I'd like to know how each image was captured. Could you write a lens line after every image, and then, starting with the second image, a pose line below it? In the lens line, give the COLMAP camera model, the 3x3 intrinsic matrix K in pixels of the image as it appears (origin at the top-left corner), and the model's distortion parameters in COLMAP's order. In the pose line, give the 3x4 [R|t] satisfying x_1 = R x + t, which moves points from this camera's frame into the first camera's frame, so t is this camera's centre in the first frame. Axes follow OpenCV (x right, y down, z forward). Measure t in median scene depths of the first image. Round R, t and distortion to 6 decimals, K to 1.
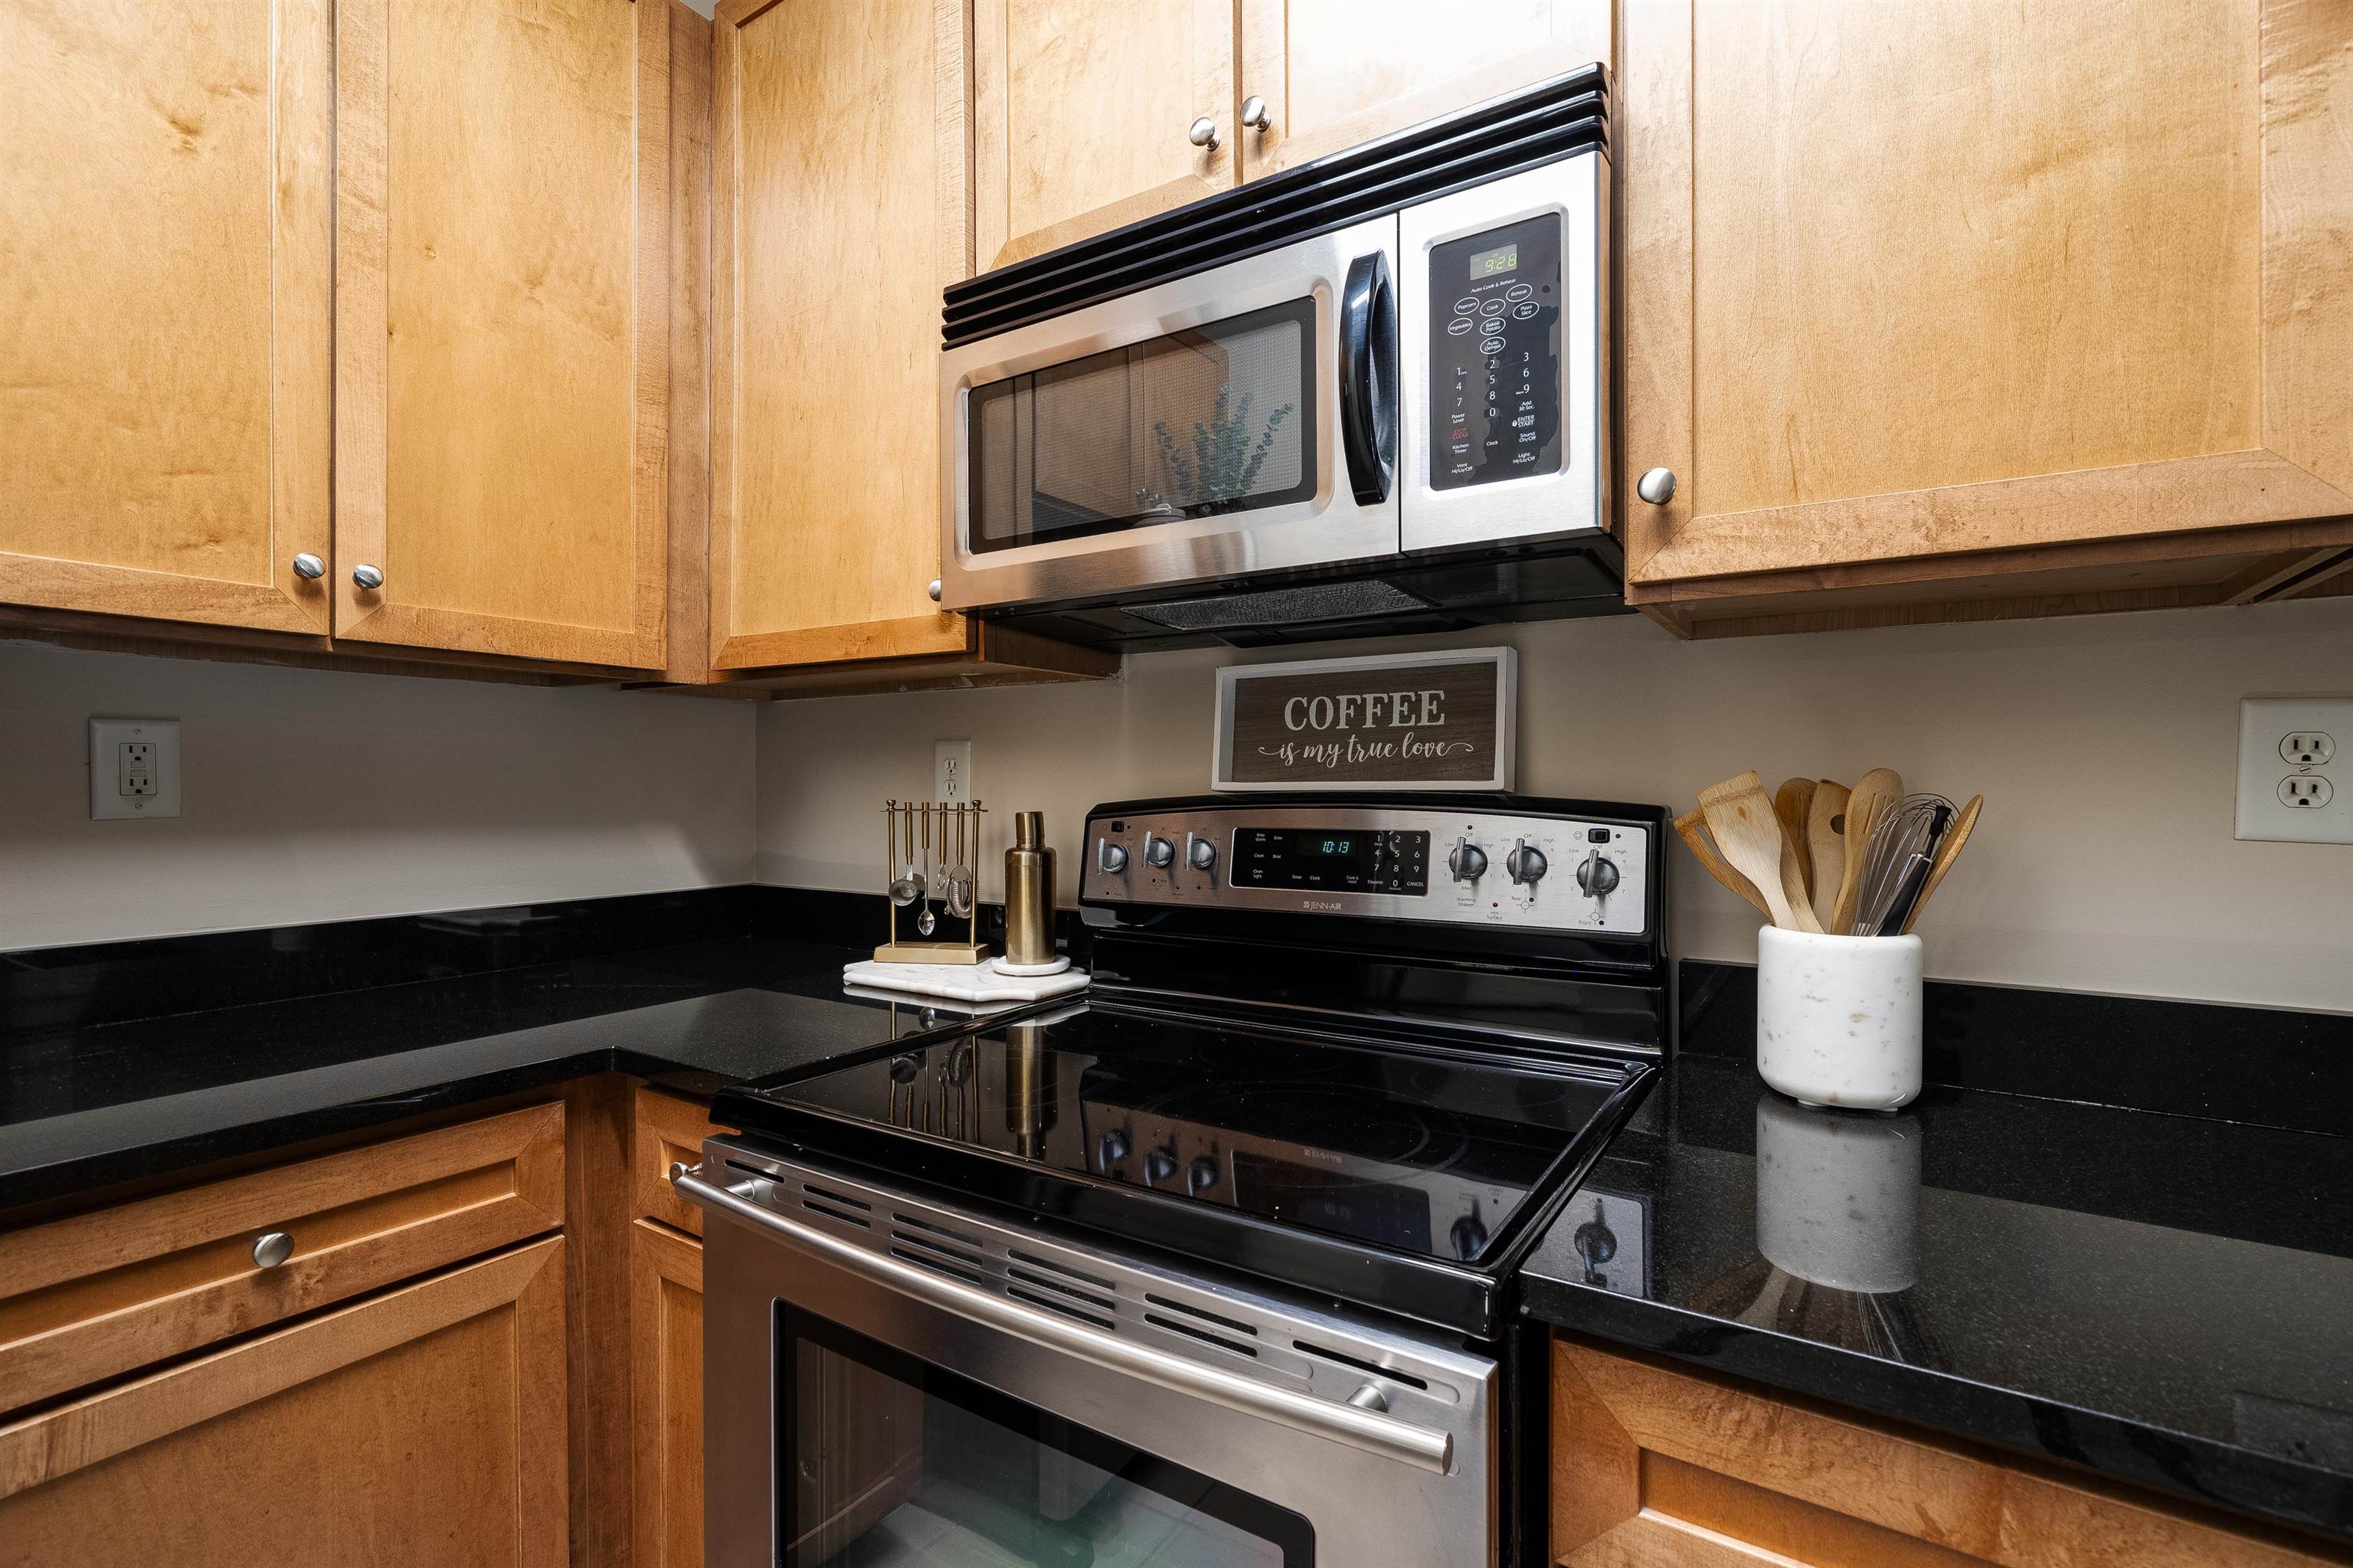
lens RADIAL K [[1049.1, 0, 1160.9], [0, 1049.1, 778.9], [0, 0, 1]] dist [0.009954, -0.002055]
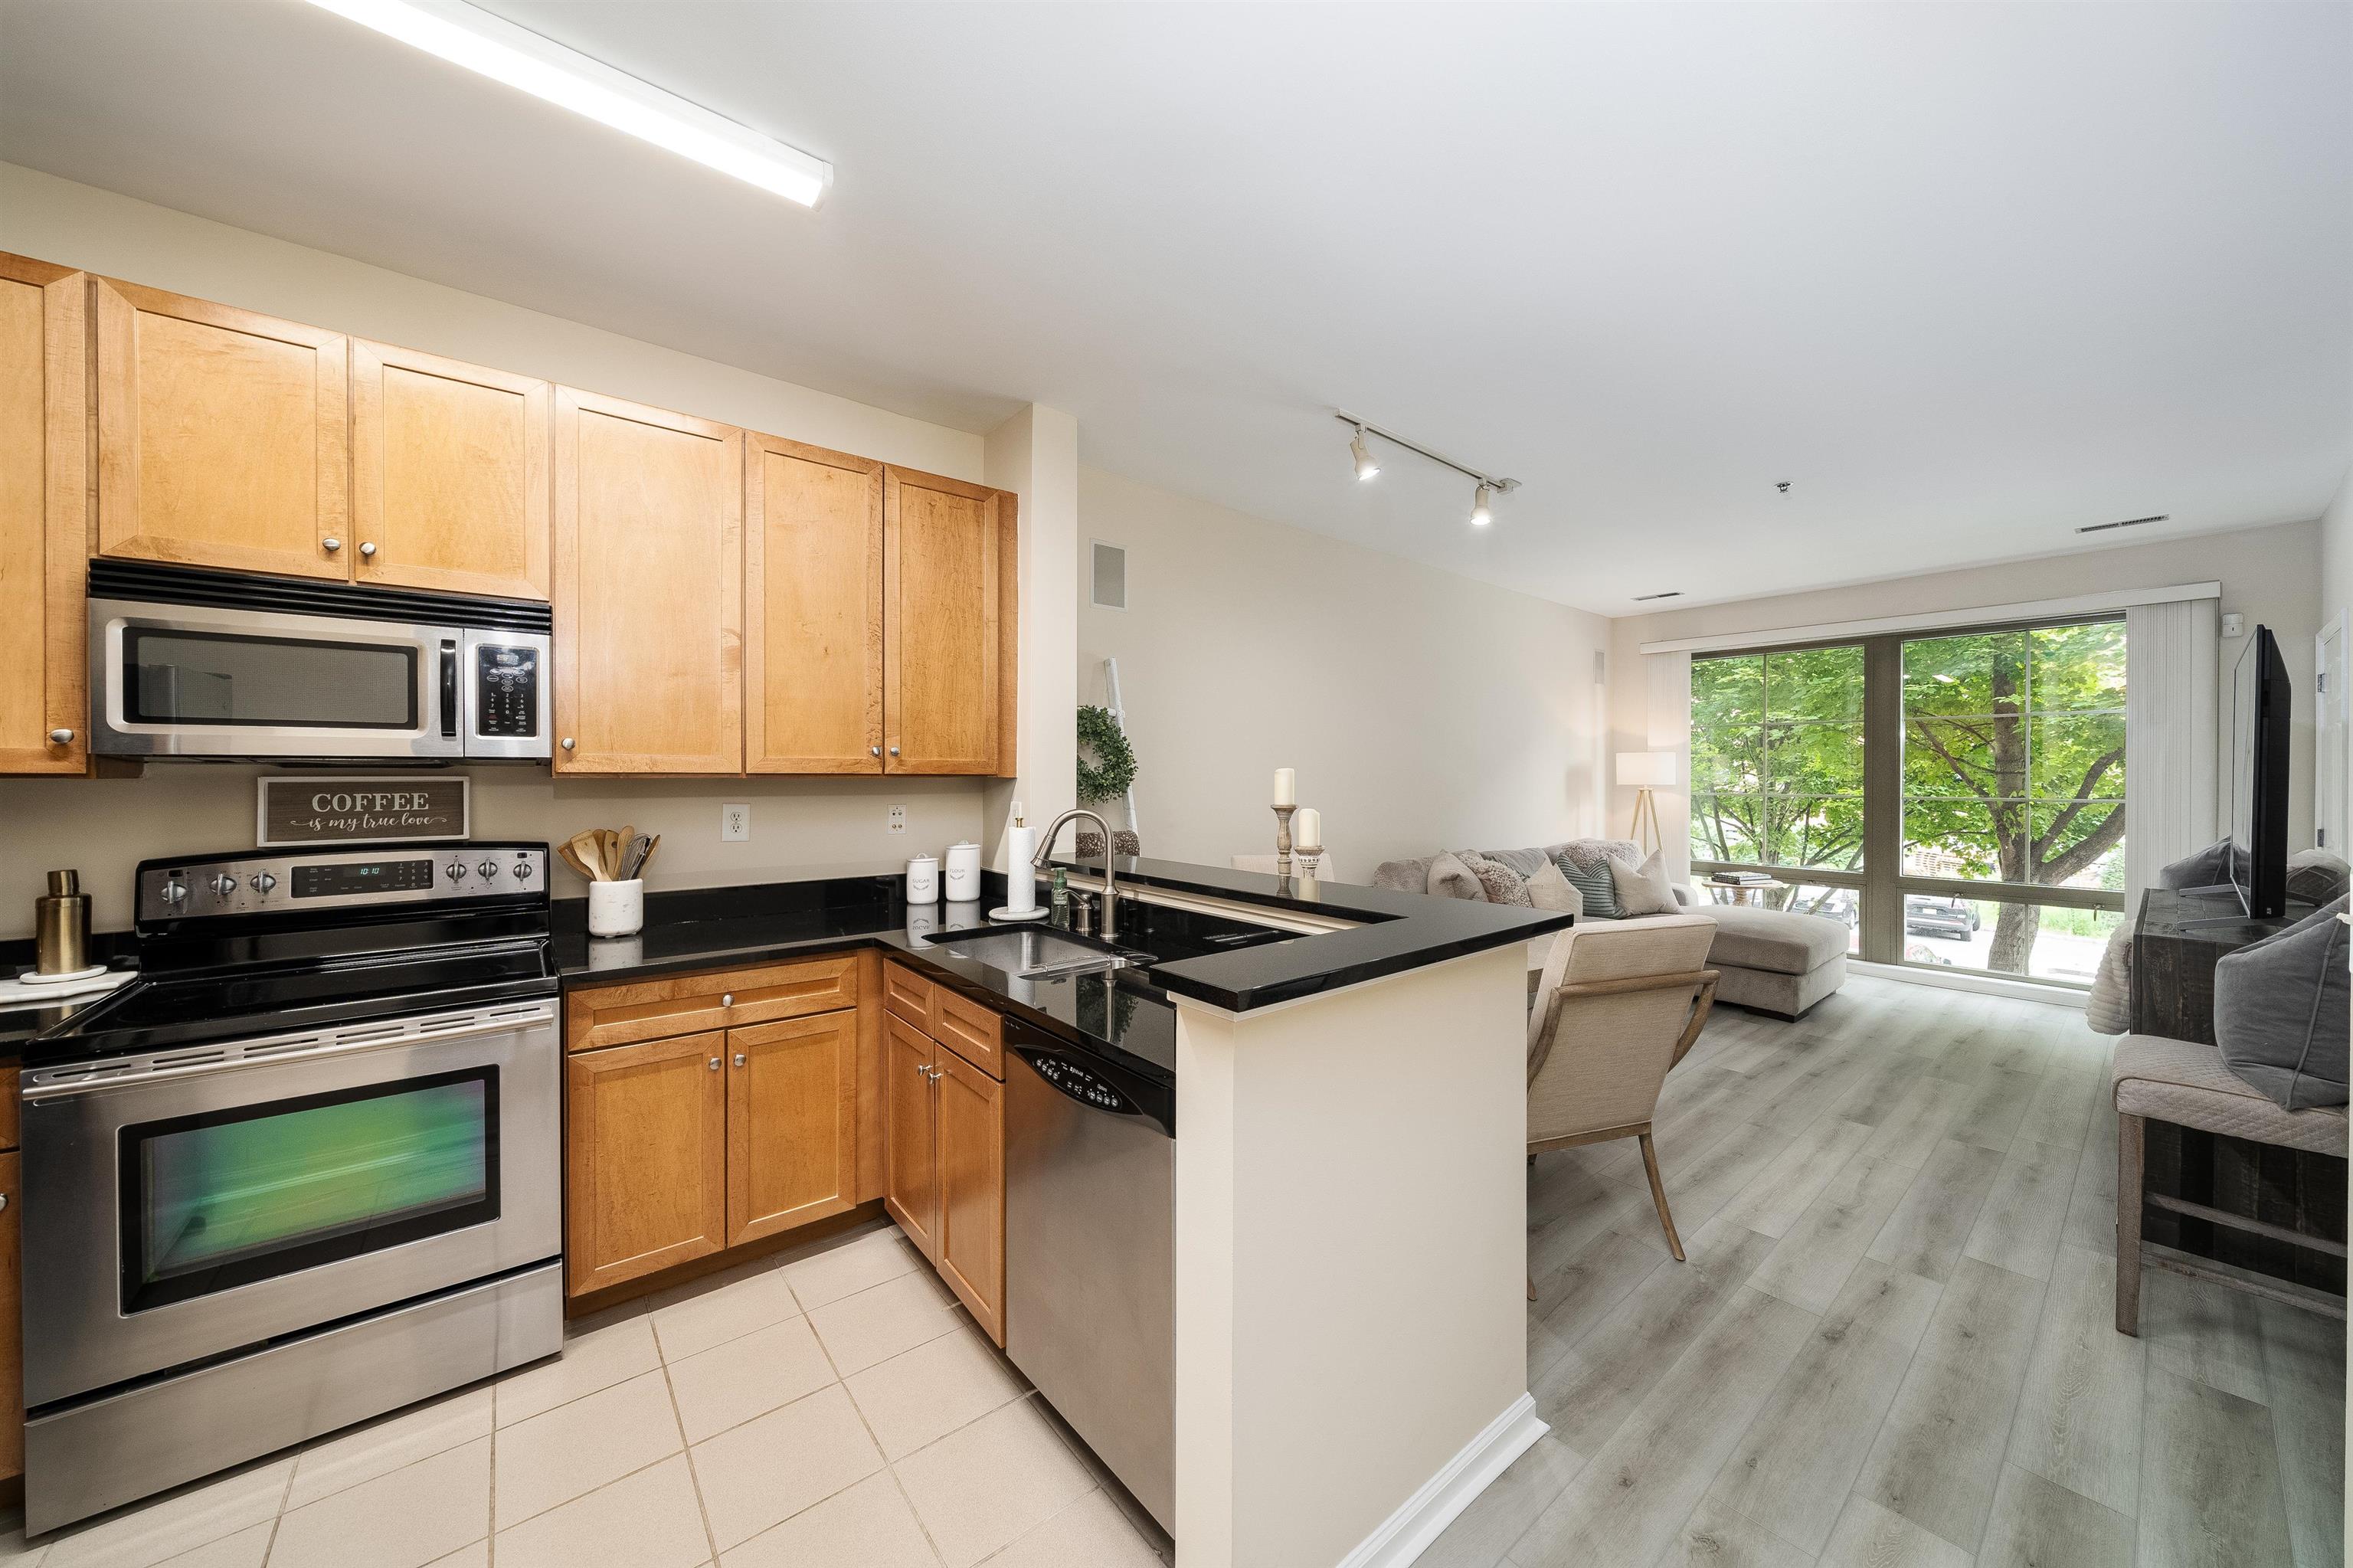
lens RADIAL K [[829.5, 0, 1203.6], [0, 829.5, 778.9], [0, 0, 1]] dist [-0.006117, 0.000092]
pose [[0.290294, 0.005932, 0.956919, -0.965595], [0.001713, 0.999976, -0.006719, -0.109220], [-0.956936, 0.003589, 0.290277, -1.106395]]
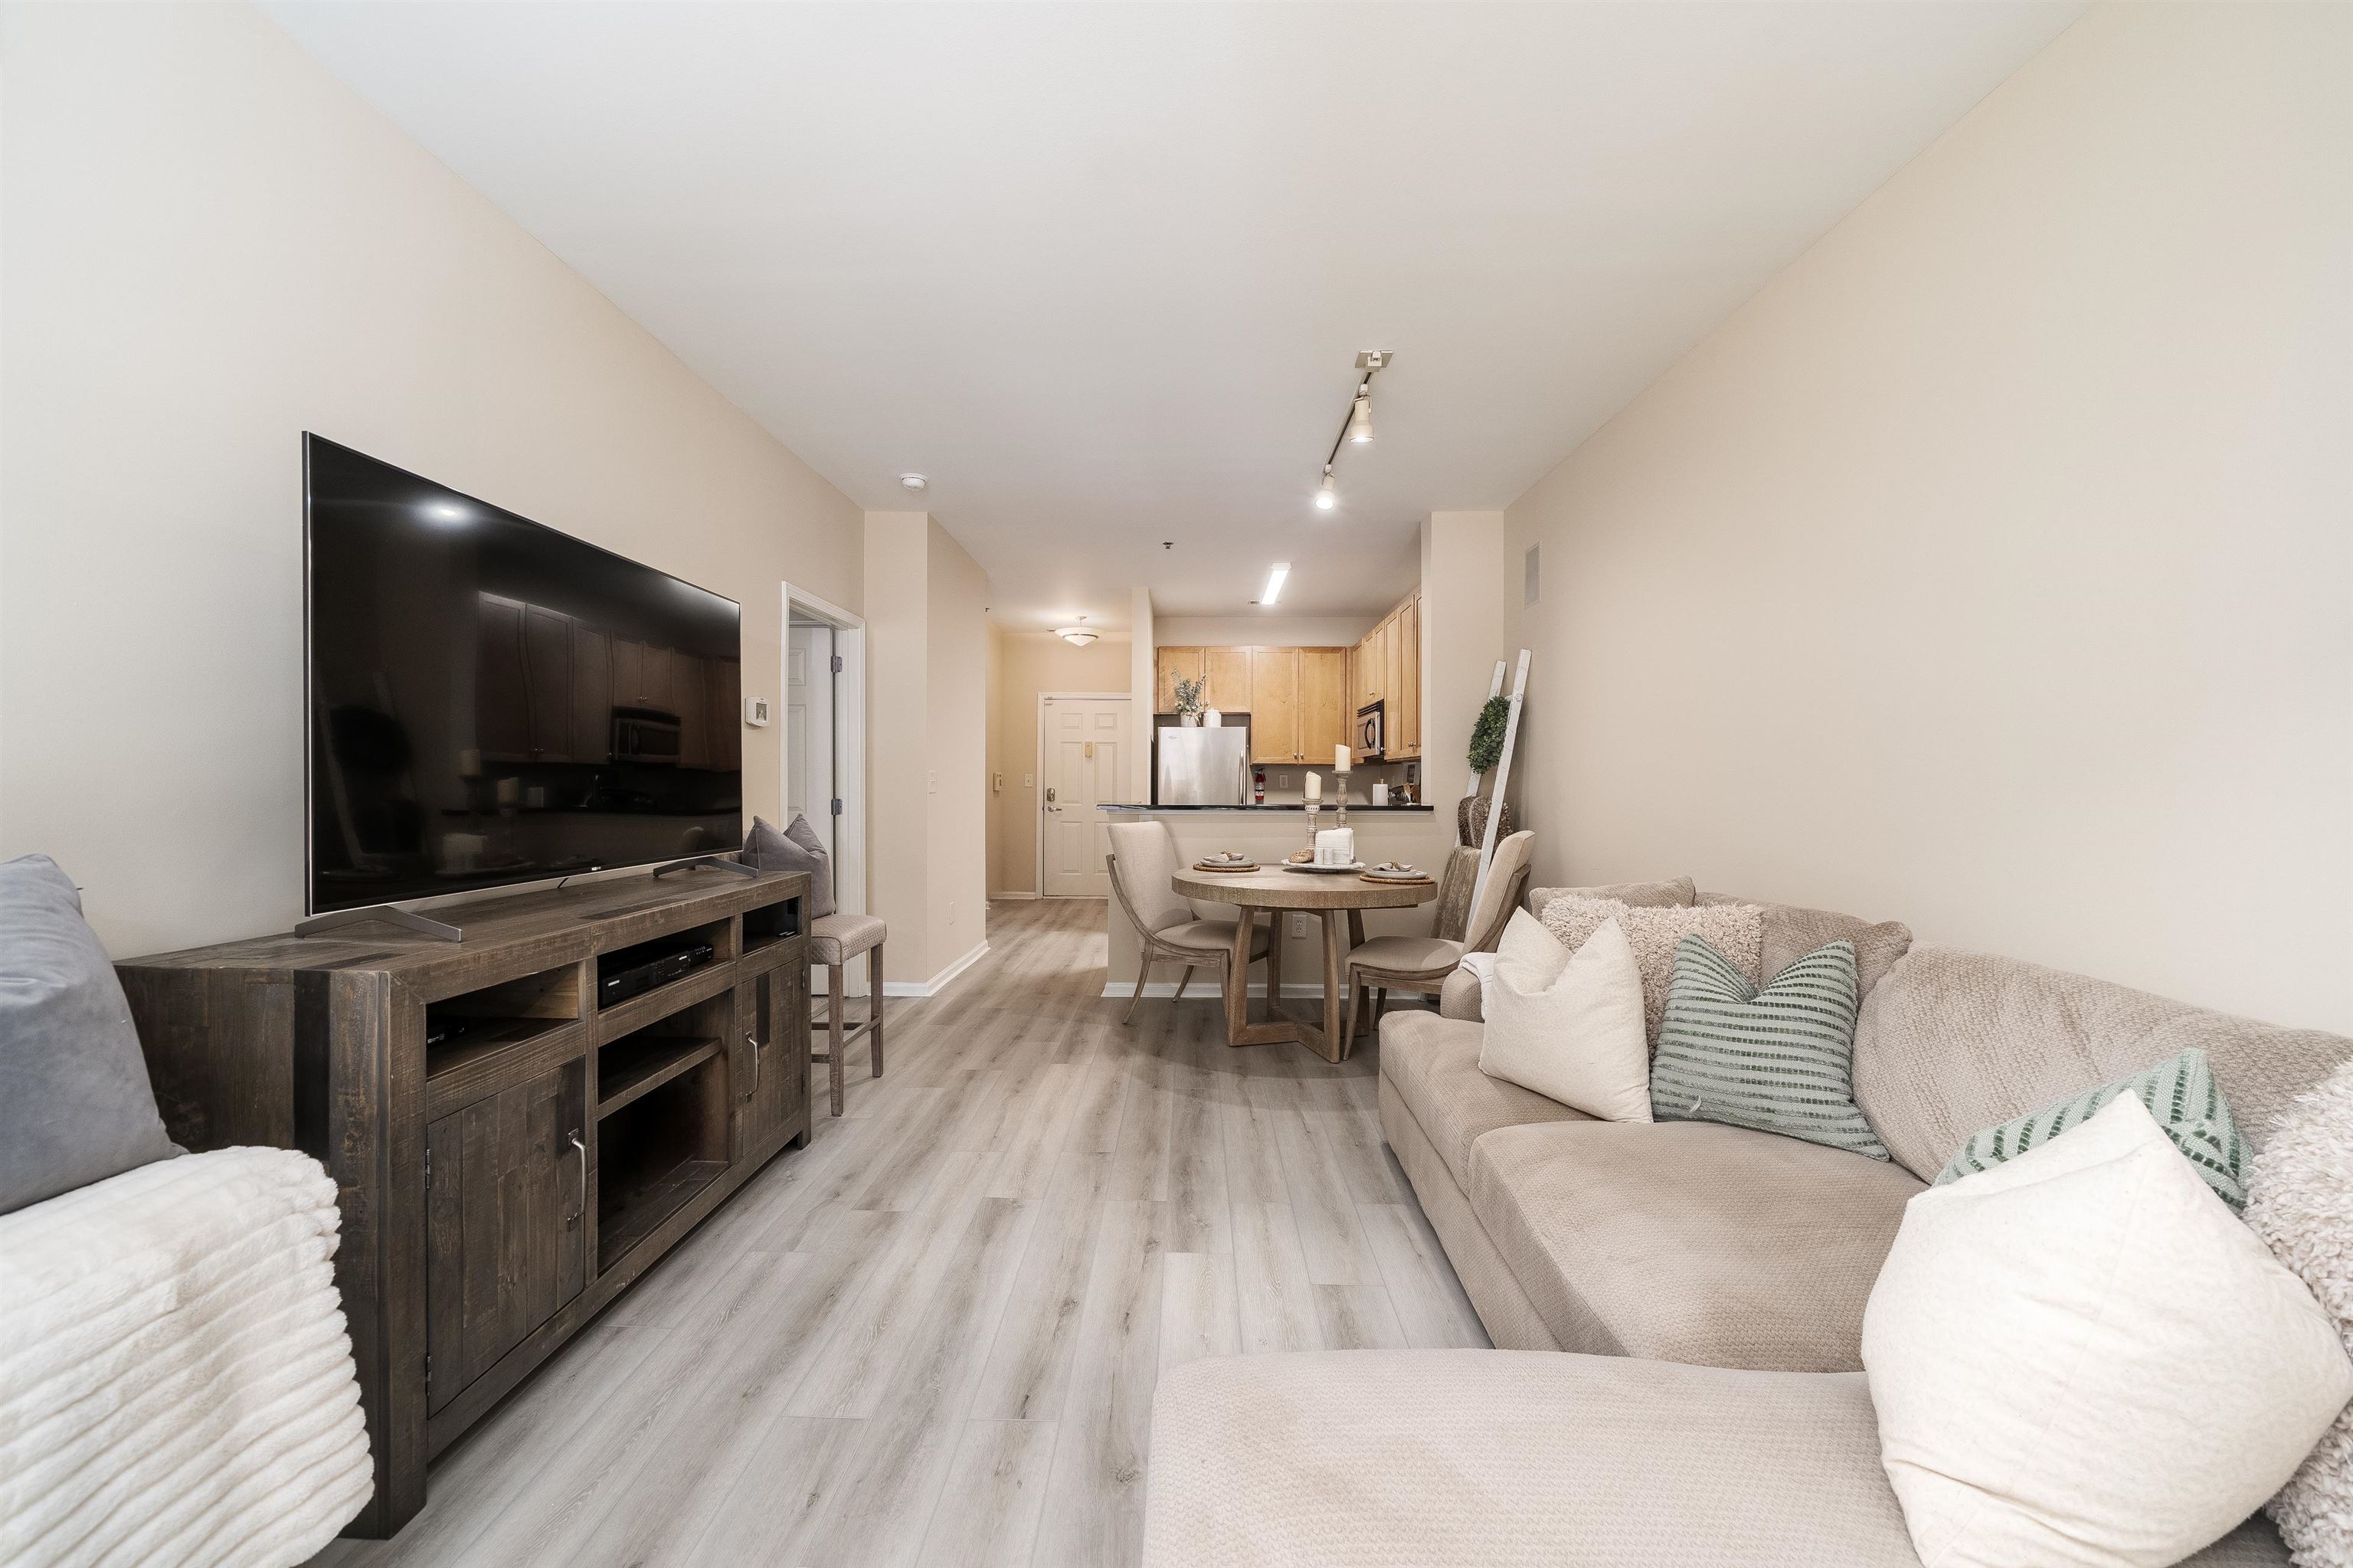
lens RADIAL K [[889.7, 0, 1145.7], [0, 889.7, 786.5], [0, 0, 1]] dist [-0.008392, 0.001322]
pose [[0.495375, 0.012985, -0.868582, 4.209895], [-0.010617, 0.999904, 0.008893, -0.010858], [0.868614, 0.004816, 0.495465, -3.112115]]
